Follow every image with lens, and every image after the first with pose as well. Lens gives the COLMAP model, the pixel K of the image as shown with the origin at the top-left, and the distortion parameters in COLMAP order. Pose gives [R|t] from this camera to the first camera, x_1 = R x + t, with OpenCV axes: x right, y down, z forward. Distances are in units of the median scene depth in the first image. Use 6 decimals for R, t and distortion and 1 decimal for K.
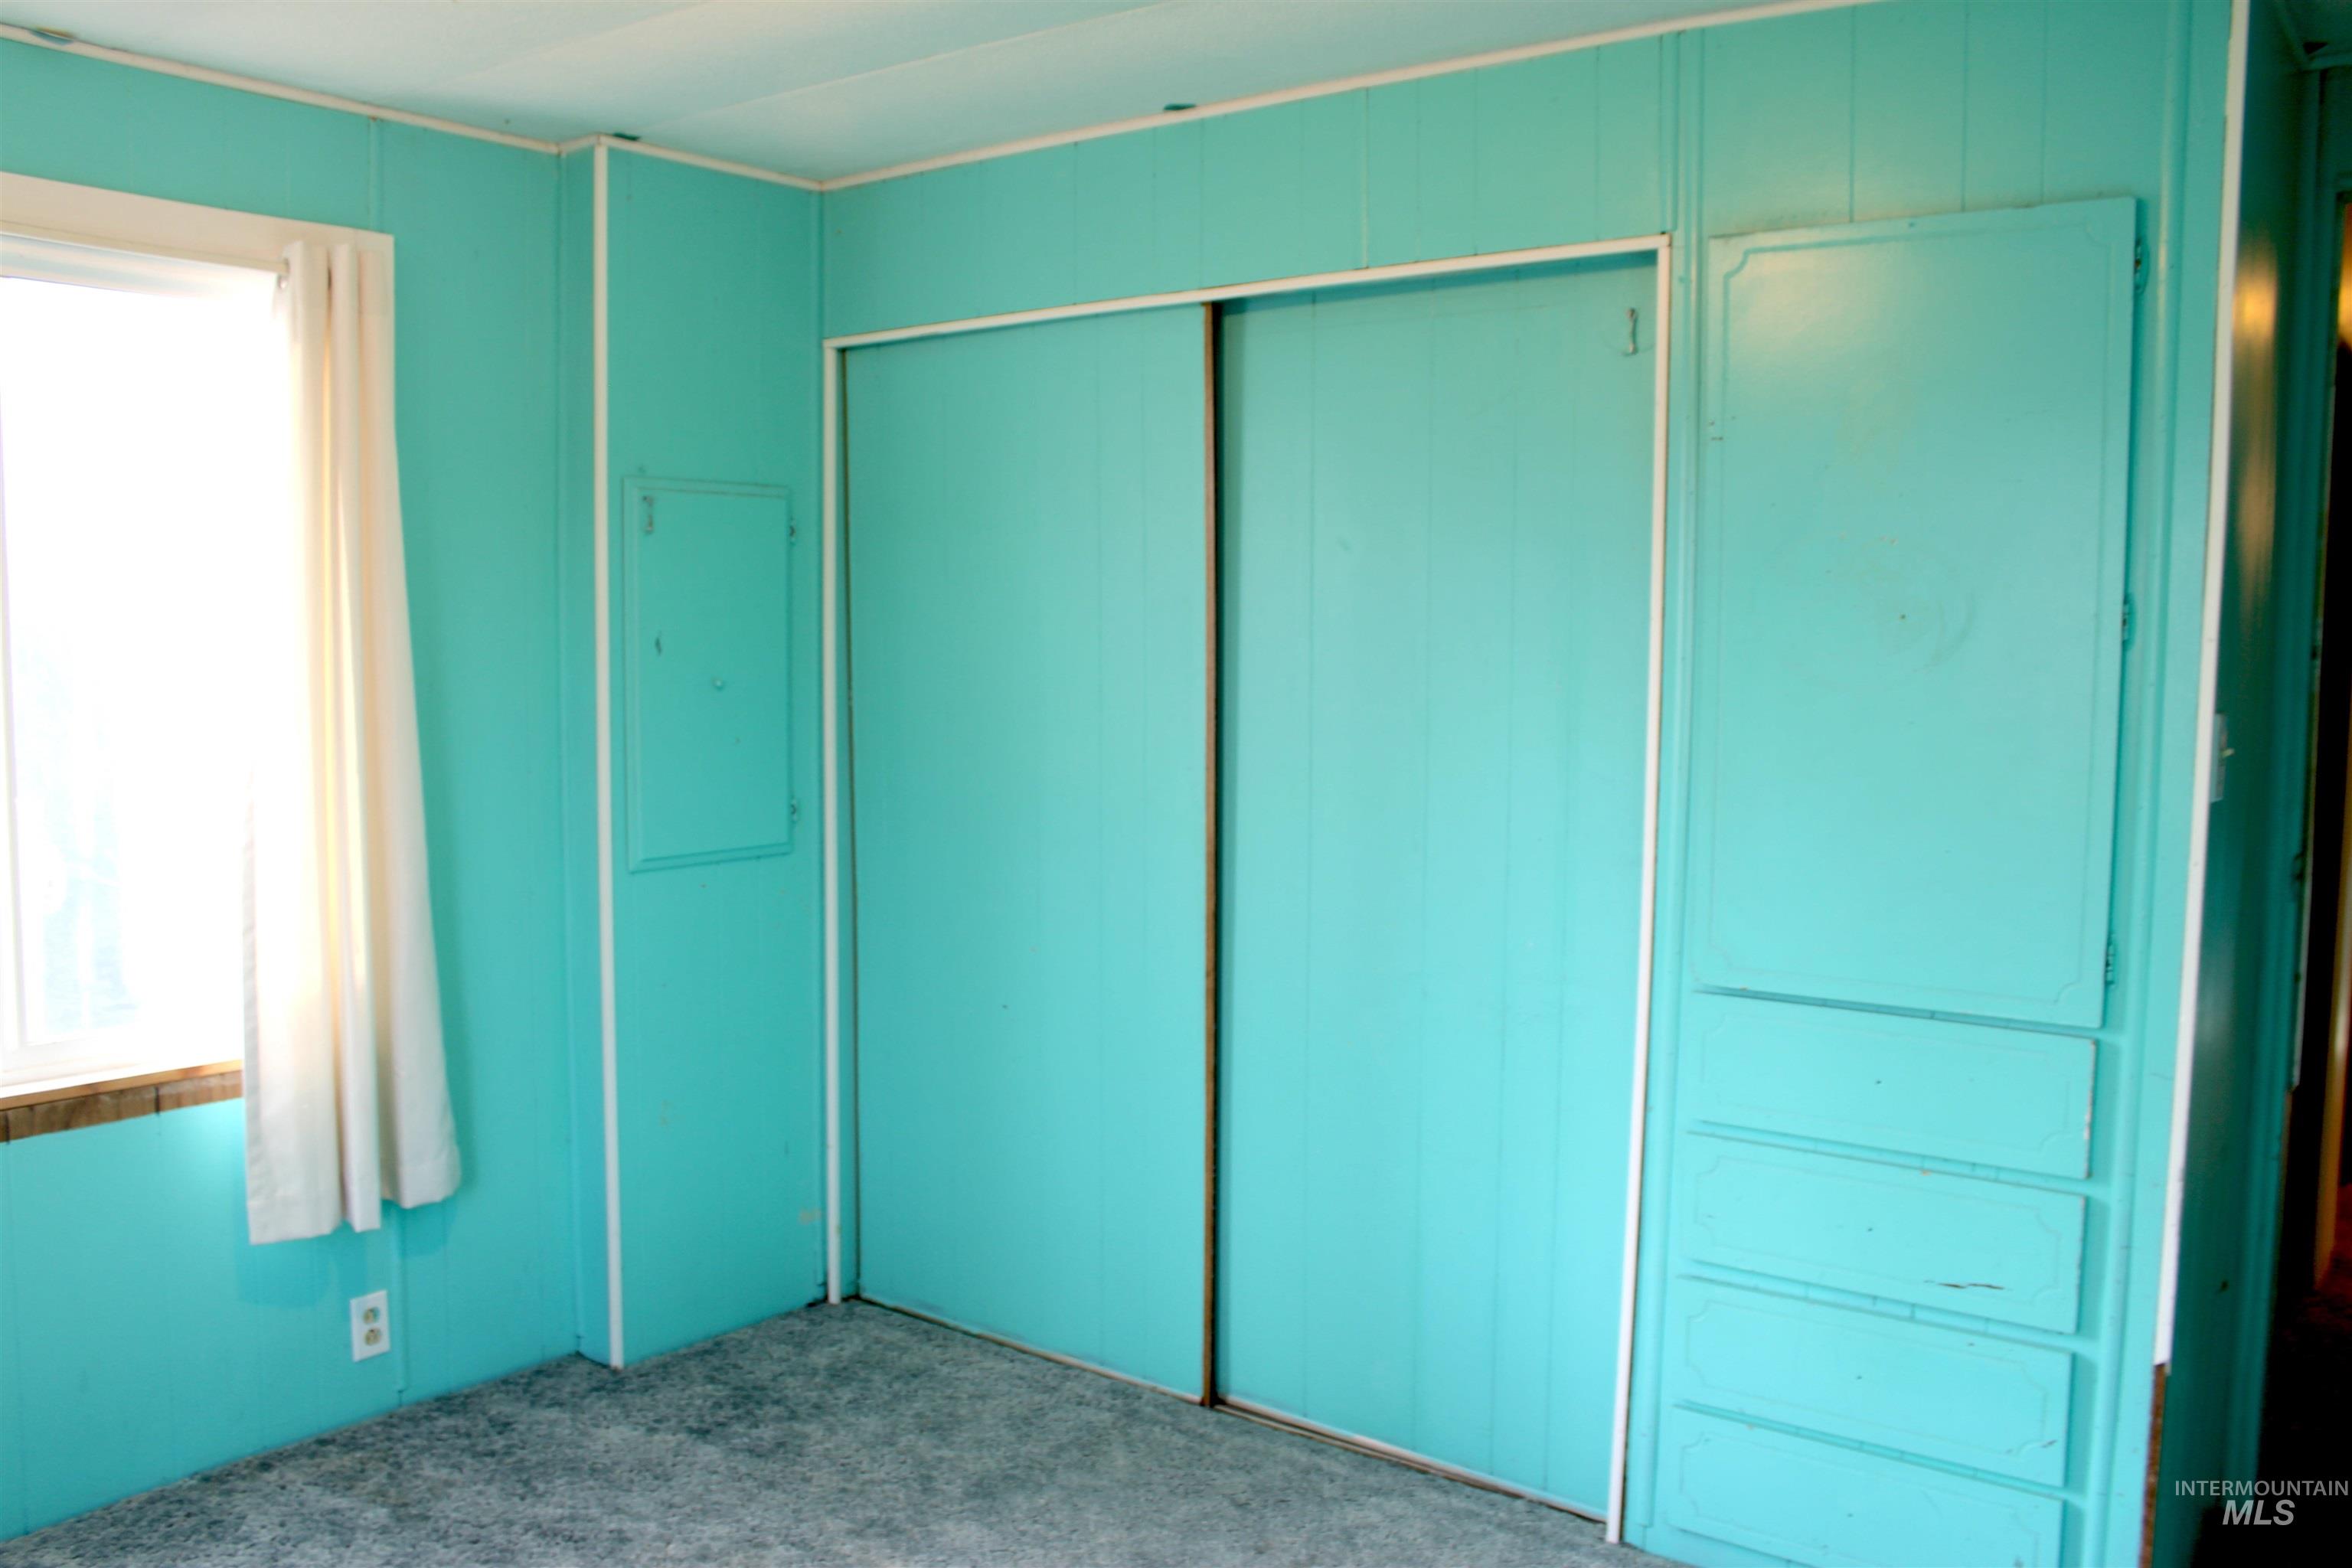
lens RADIAL K [[1972.1, 0, 1176.0], [0, 1972.1, 784.0], [0, 0, 1]] dist [-0.173055, 0.163049]
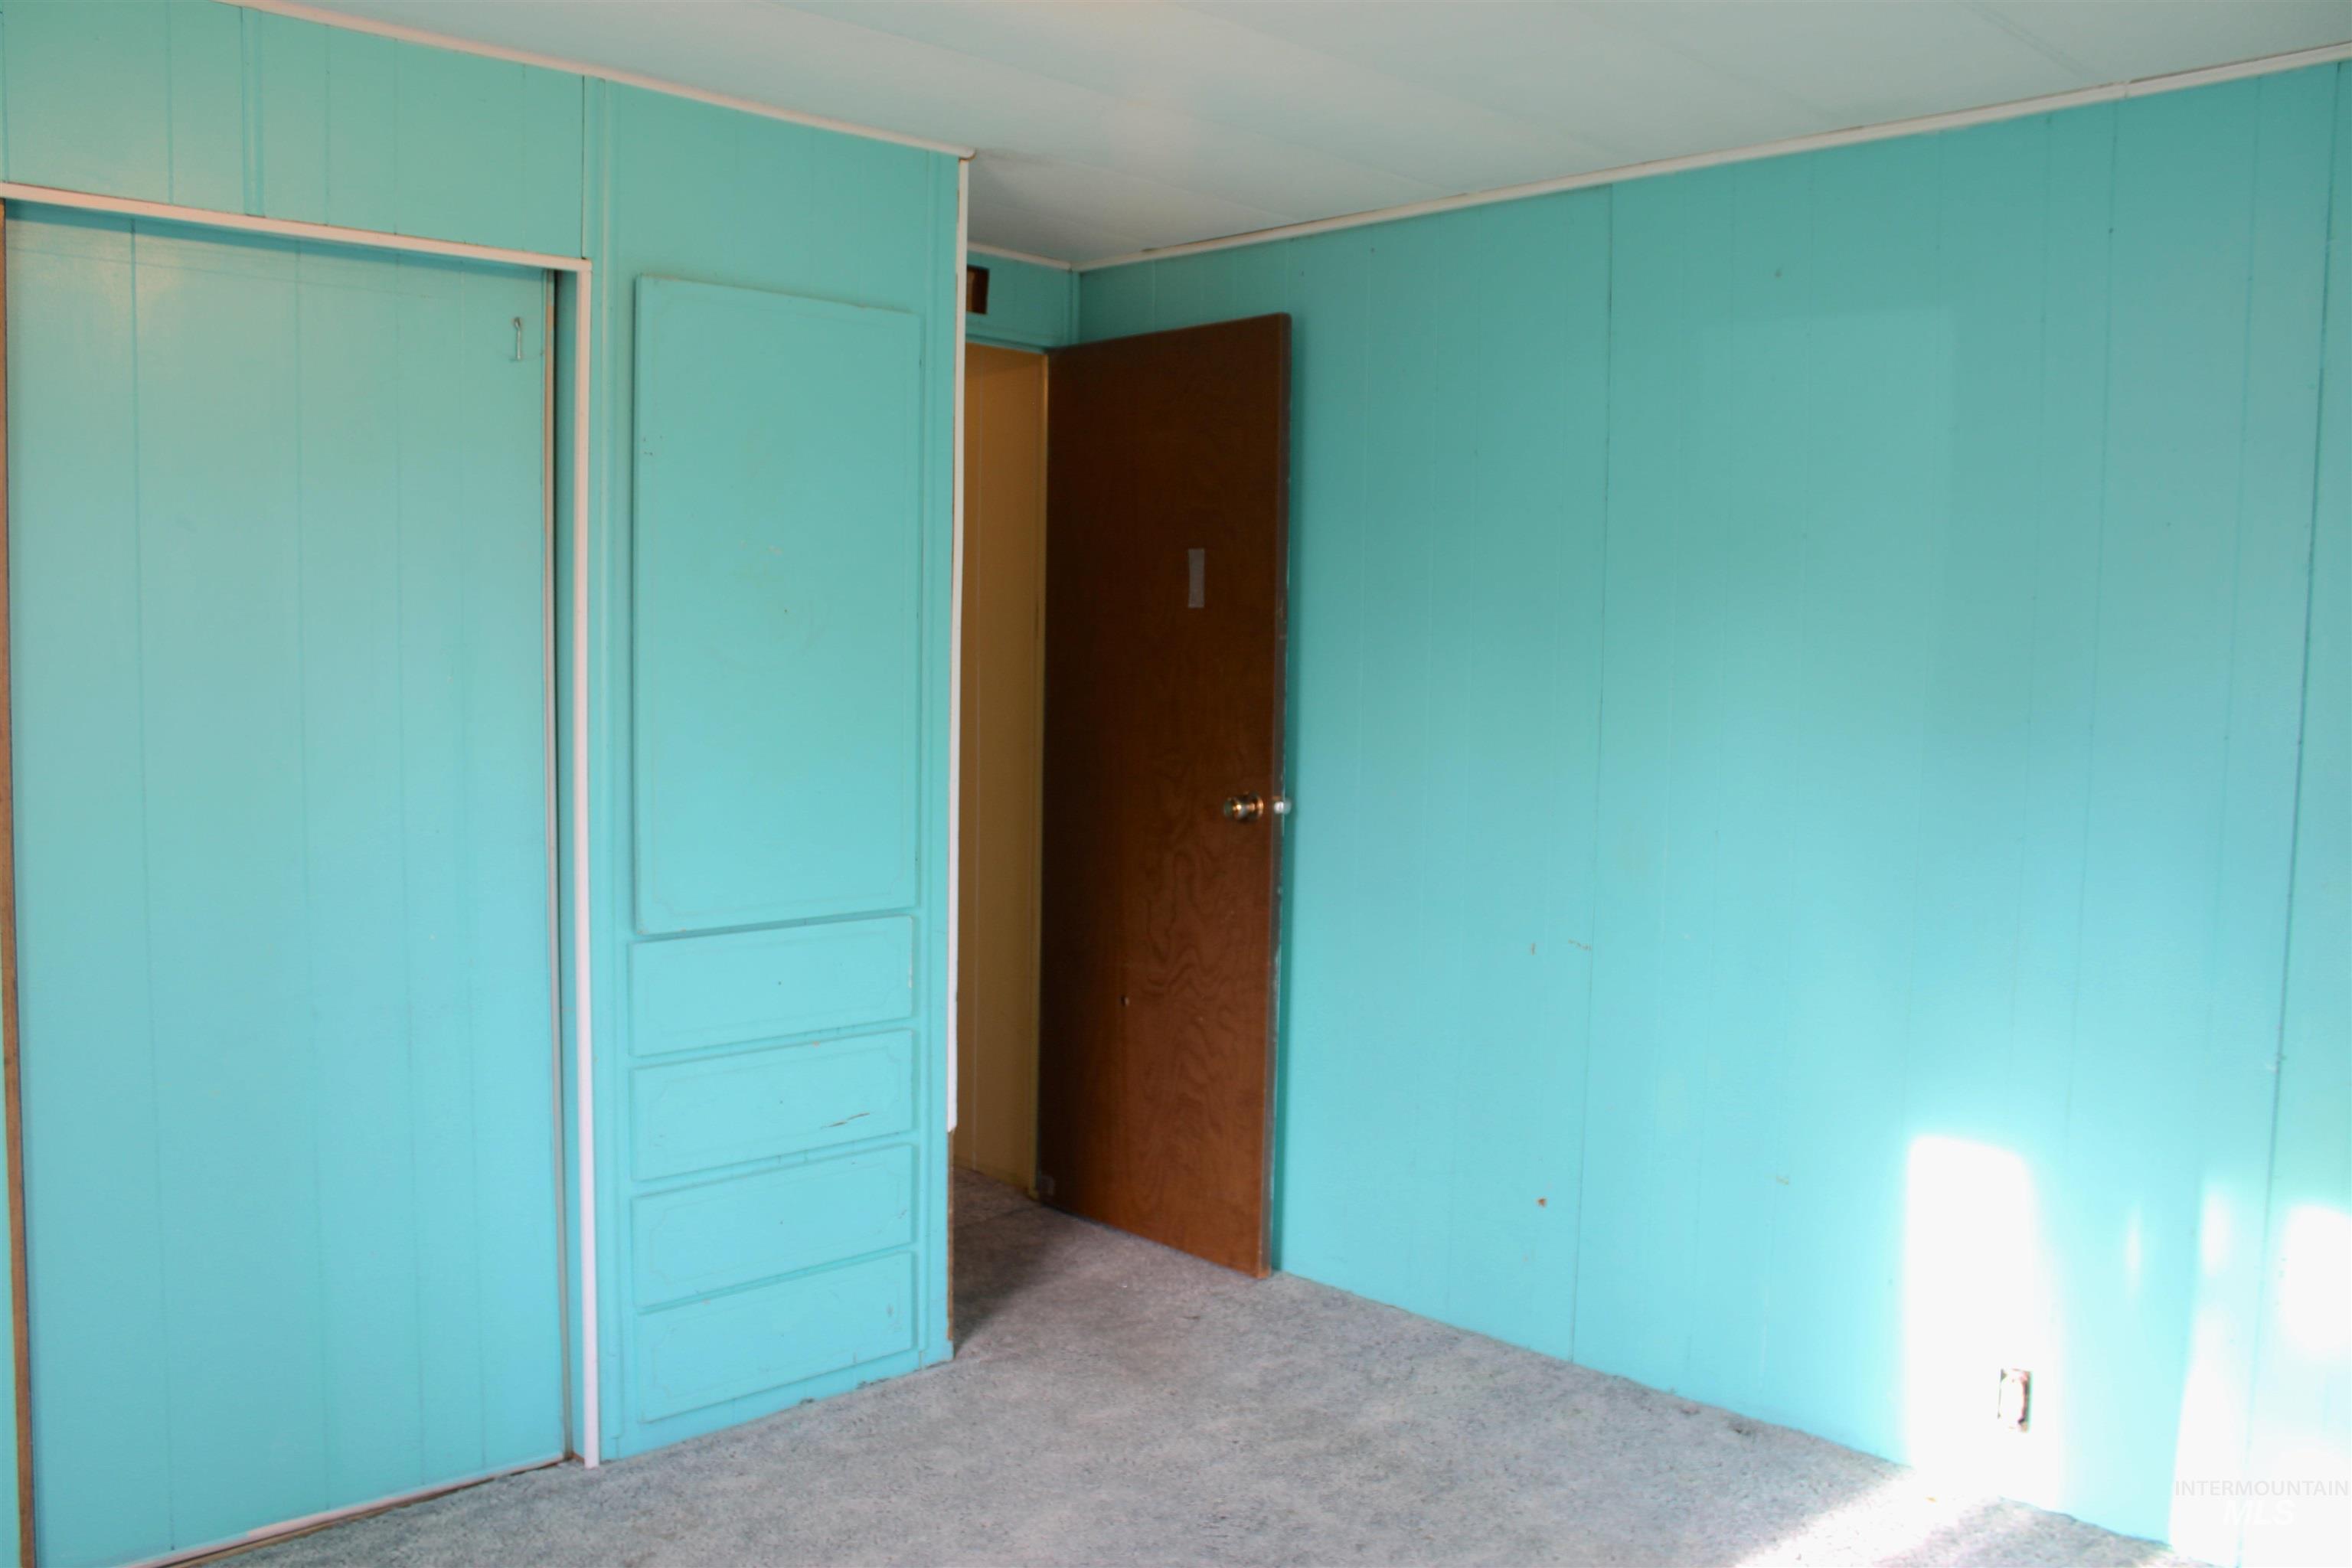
lens RADIAL K [[1972.1, 0, 1176.0], [0, 1972.1, 784.0], [0, 0, 1]] dist [-0.173055, 0.163049]
pose [[0.146897, -0.082223, 0.985729, -0.864342], [0.061918, 0.995349, 0.073798, -0.053119], [-0.987212, 0.050194, 0.151305, 0.565413]]
